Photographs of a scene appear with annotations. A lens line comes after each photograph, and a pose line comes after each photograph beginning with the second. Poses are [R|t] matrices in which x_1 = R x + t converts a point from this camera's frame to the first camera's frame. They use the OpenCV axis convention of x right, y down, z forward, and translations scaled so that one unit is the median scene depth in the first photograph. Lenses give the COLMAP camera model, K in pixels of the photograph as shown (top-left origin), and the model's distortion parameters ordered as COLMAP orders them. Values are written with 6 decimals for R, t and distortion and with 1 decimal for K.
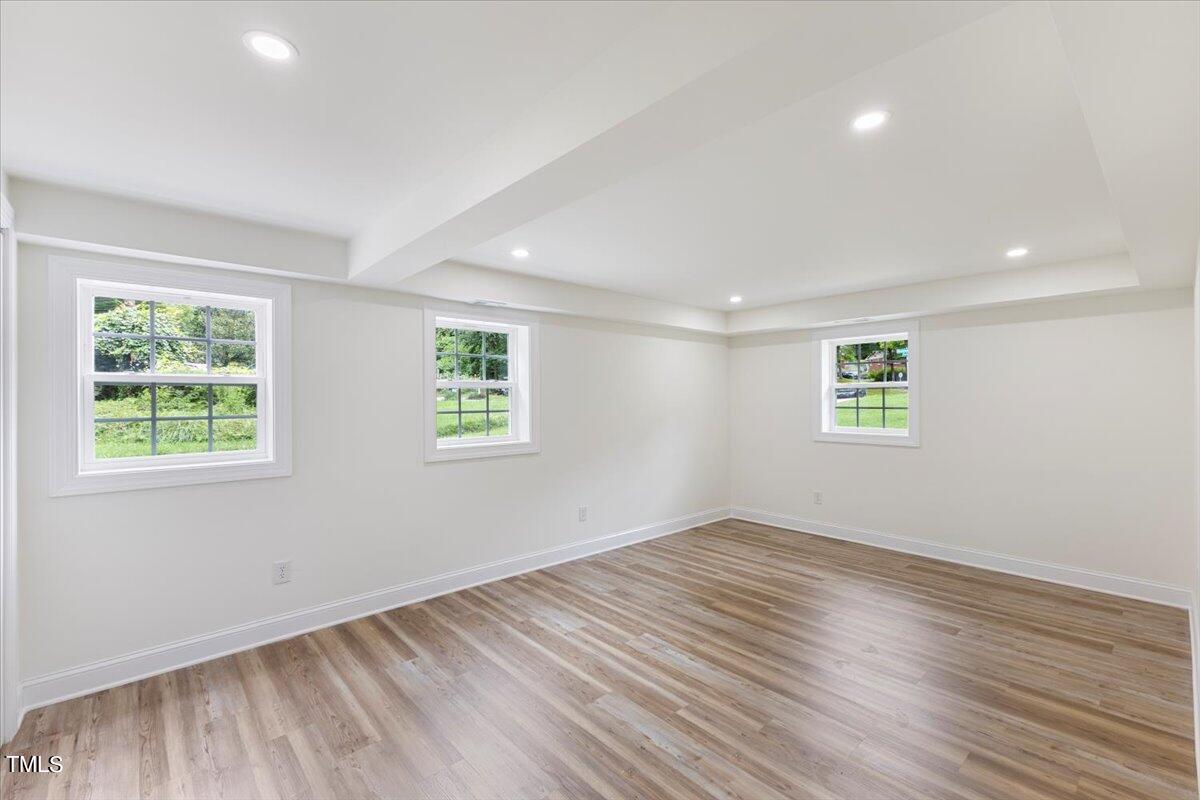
lens RADIAL K [[515.7, 0, 600.9], [0, 515.7, 398.3], [0, 0, 1]] dist [0.007935, -0.000272]
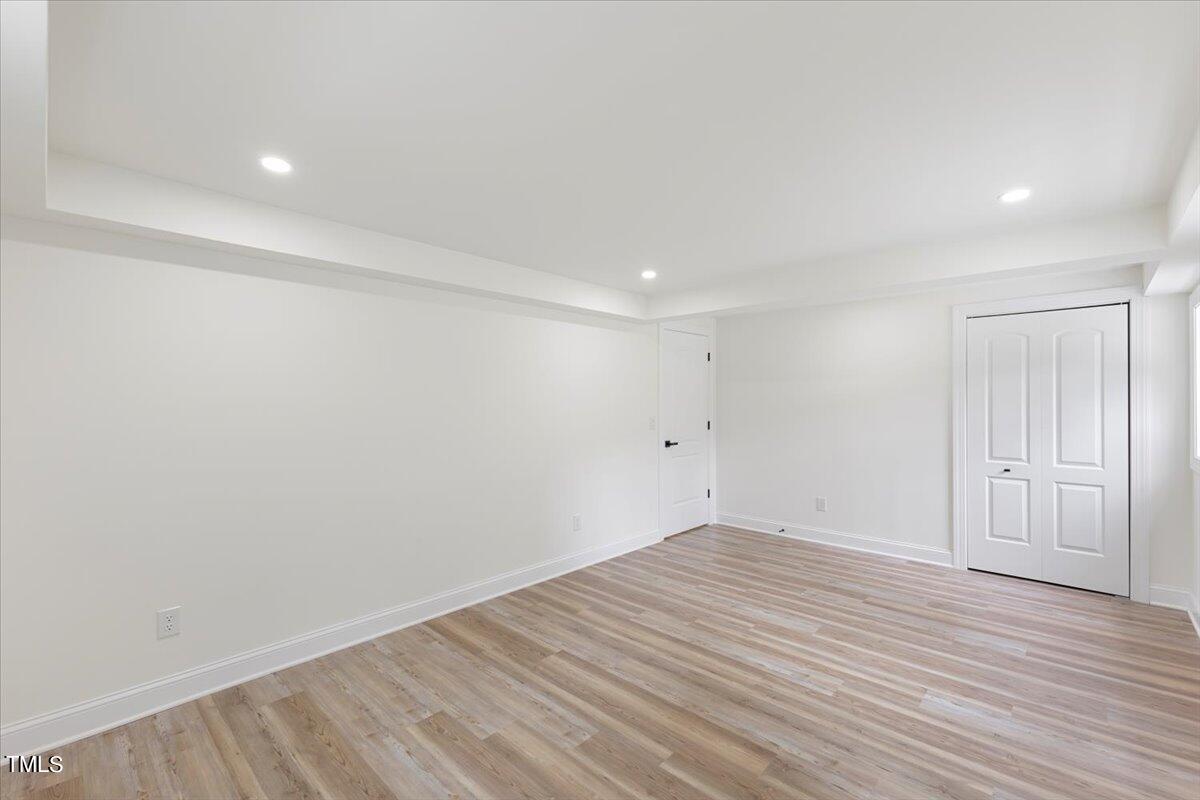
lens RADIAL K [[515.7, 0, 600.9], [0, 515.7, 398.3], [0, 0, 1]] dist [0.007935, -0.000272]
pose [[-0.996452, 0.003255, -0.084106, 0.551077], [0.003611, 0.999985, -0.004086, 0.000044], [0.084091, -0.004375, -0.996448, 1.923197]]
